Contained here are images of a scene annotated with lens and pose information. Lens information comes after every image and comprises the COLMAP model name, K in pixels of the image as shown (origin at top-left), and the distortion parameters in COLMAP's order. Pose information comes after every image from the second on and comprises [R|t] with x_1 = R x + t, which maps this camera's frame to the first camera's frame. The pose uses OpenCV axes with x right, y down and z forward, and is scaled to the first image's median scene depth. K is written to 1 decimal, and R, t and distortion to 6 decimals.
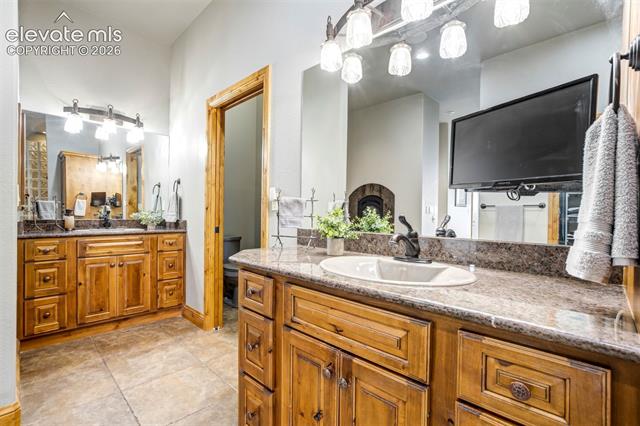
lens RADIAL K [[294.4, 0, 326.5], [0, 294.4, 216.9], [0, 0, 1]] dist [-0.025372, 0.005667]
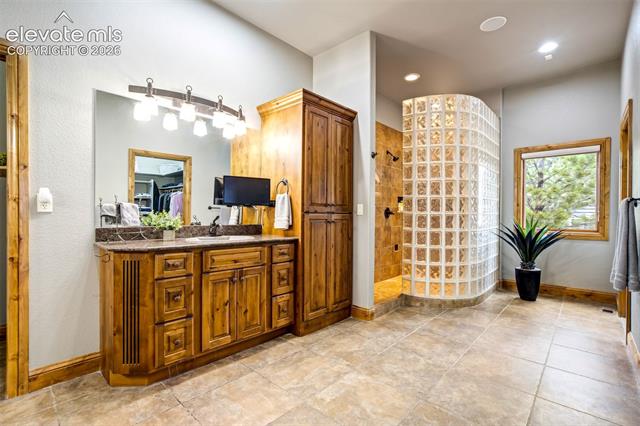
lens RADIAL K [[294.4, 0, 324.3], [0, 294.4, 213.6], [0, 0, 1]] dist [-0.025372, 0.005667]
pose [[-0.019153, -0.011713, 0.999748, -0.817044], [0.004153, 0.999922, 0.011794, -0.017973], [-0.999808, 0.004377, -0.019102, 0.092155]]
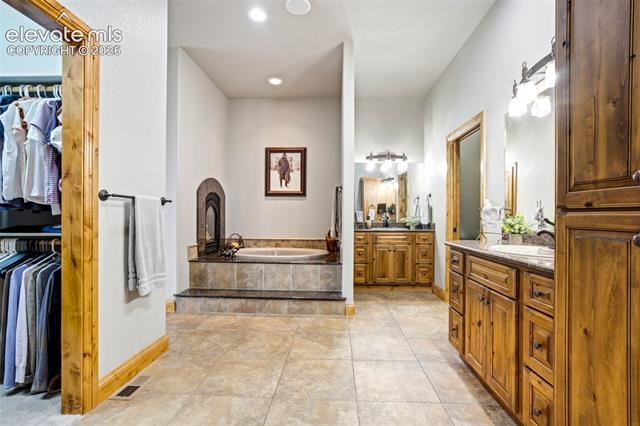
lens RADIAL K [[294.4, 0, 321.9], [0, 294.4, 216.7], [0, 0, 1]] dist [-0.025372, 0.005667]
pose [[0.651347, -0.010486, -0.758707, 0.261363], [-0.002830, 0.999864, -0.016247, 0.006046], [0.758775, 0.012730, 0.651229, -0.356531]]
